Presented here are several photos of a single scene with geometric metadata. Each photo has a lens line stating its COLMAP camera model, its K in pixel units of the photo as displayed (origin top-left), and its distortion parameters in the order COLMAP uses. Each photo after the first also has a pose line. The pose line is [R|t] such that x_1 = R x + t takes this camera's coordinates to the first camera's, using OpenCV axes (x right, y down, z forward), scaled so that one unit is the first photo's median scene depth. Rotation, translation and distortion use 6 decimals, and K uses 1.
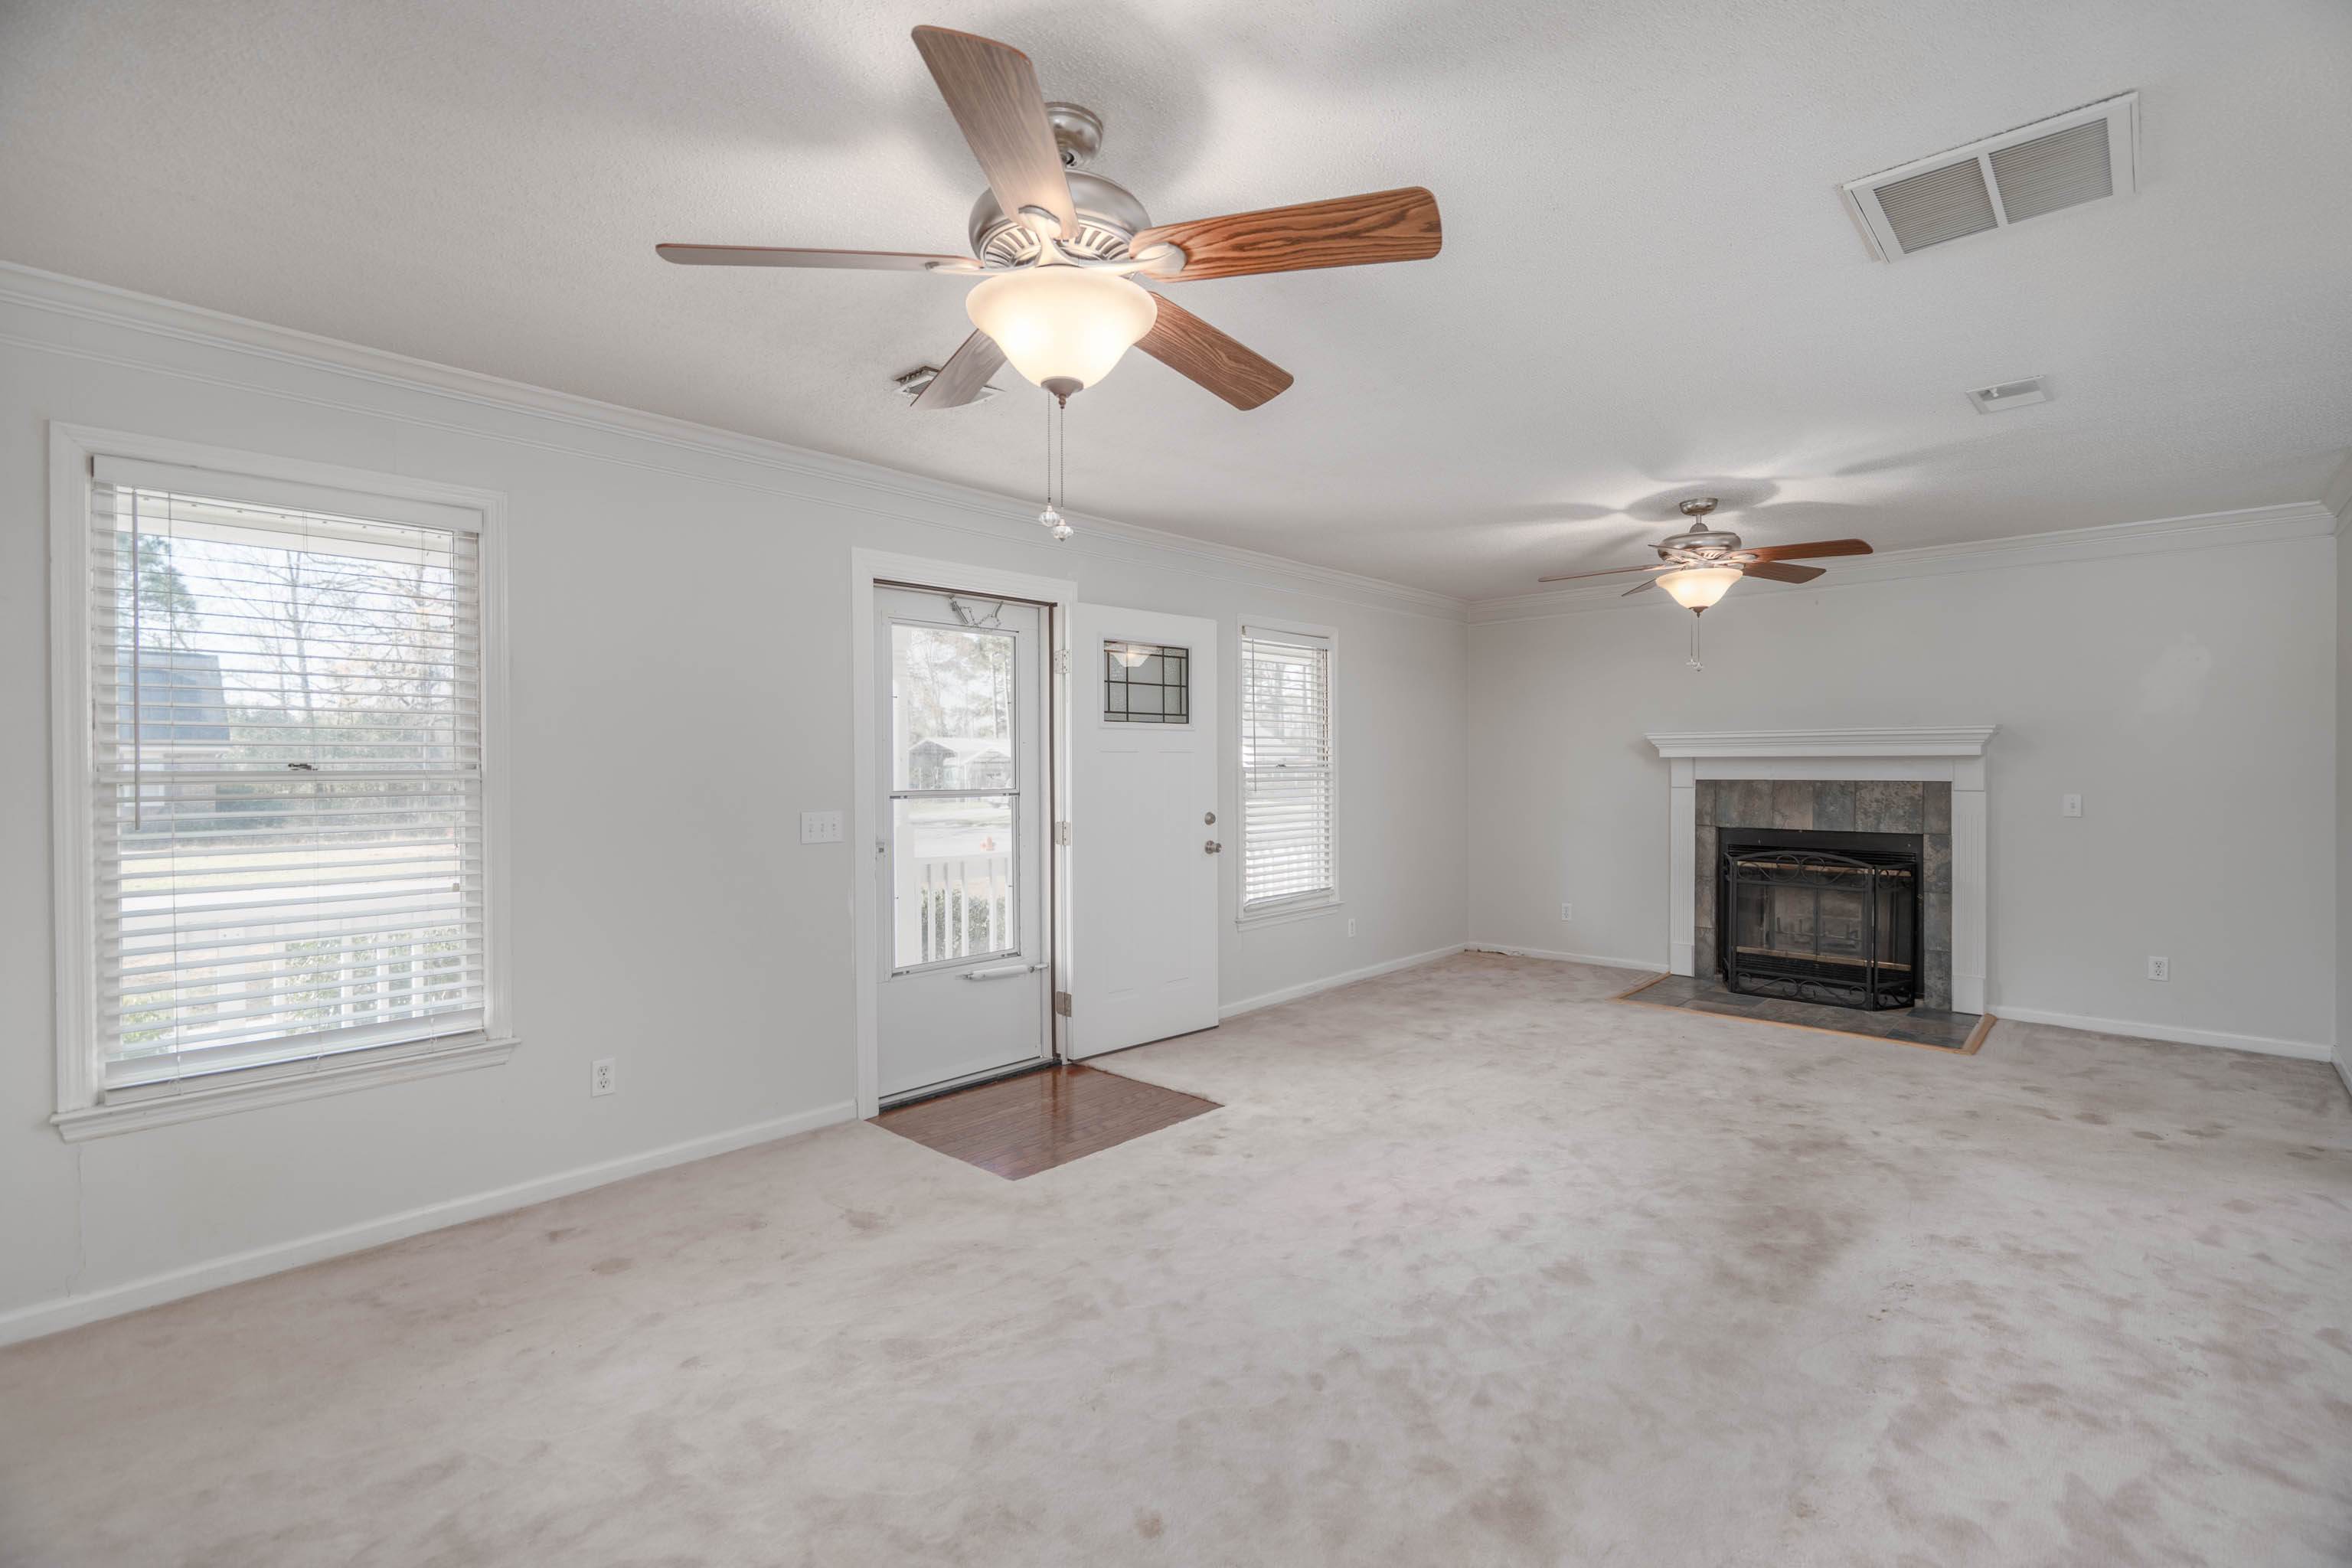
lens RADIAL K [[1002.2, 0, 1176.0], [0, 1002.2, 784.0], [0, 0, 1]] dist [-0.132305, 0.000085]
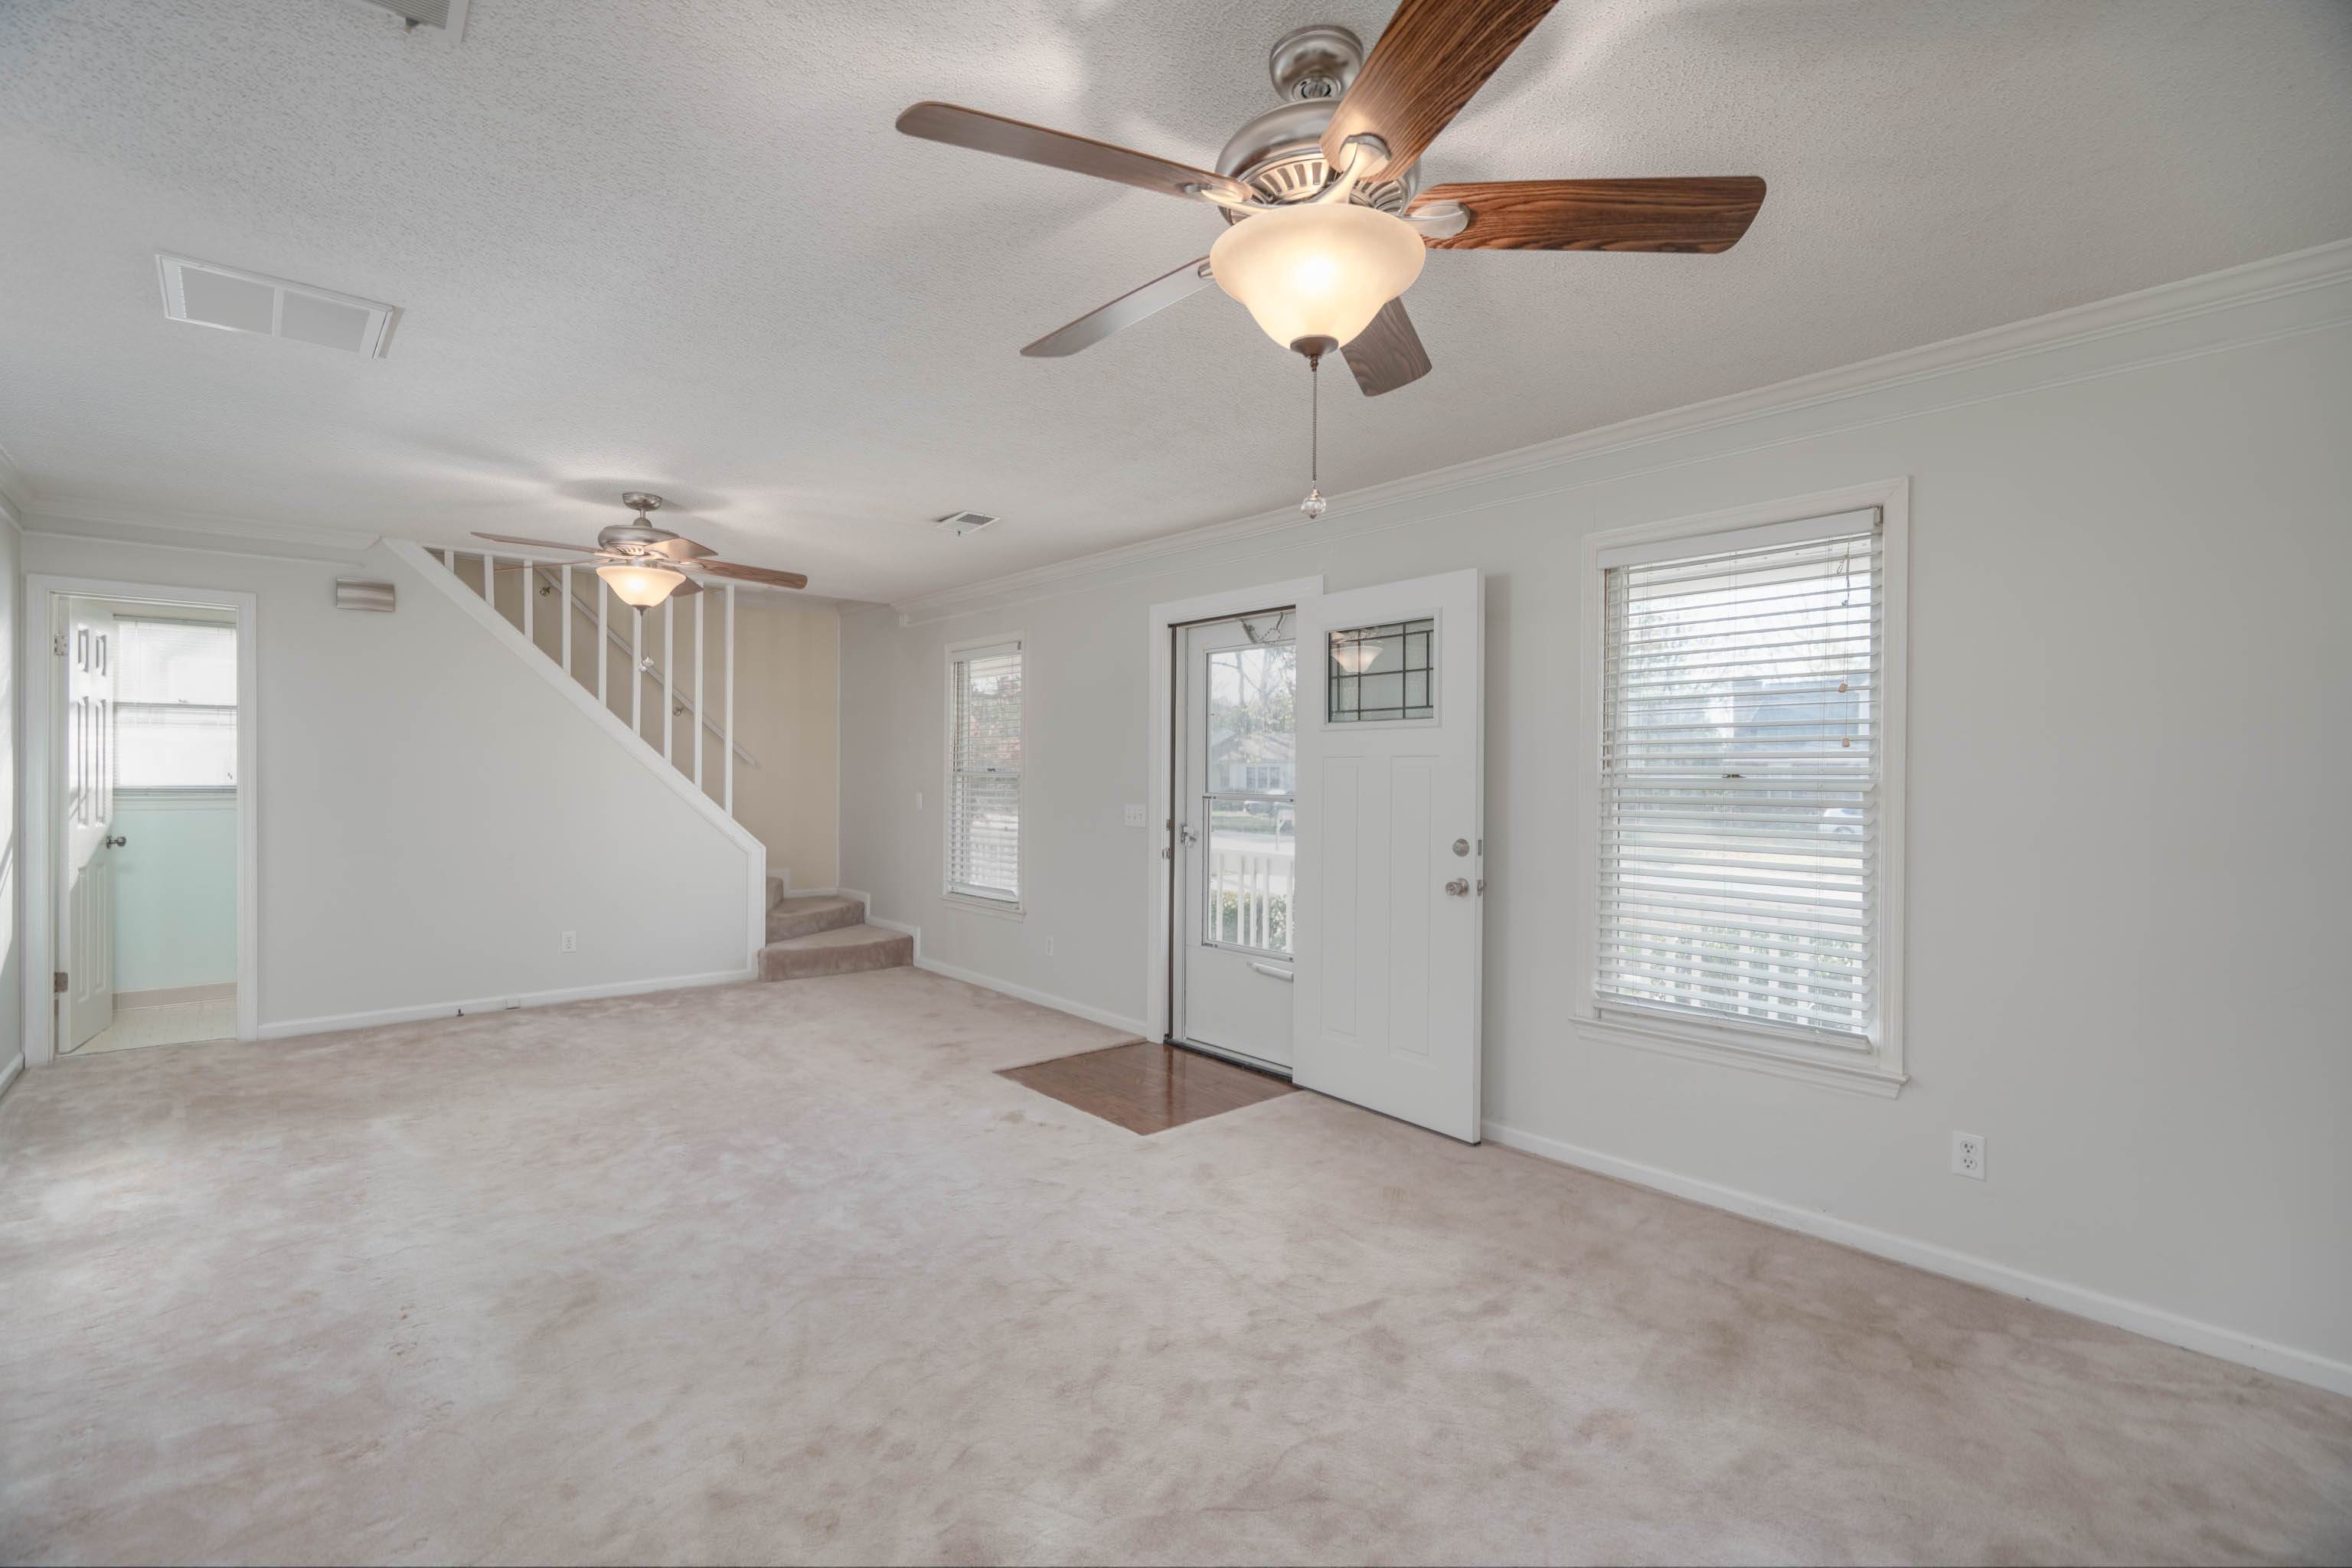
lens RADIAL K [[1055.6, 0, 1169.1], [0, 1055.6, 777.7], [0, 0, 1]] dist [-0.006819, 0.004766]
pose [[-0.091503, 0.008261, -0.995771, 0.885072], [-0.024104, 0.999654, 0.010508, -0.019854], [0.995513, 0.024963, -0.091272, 0.941032]]
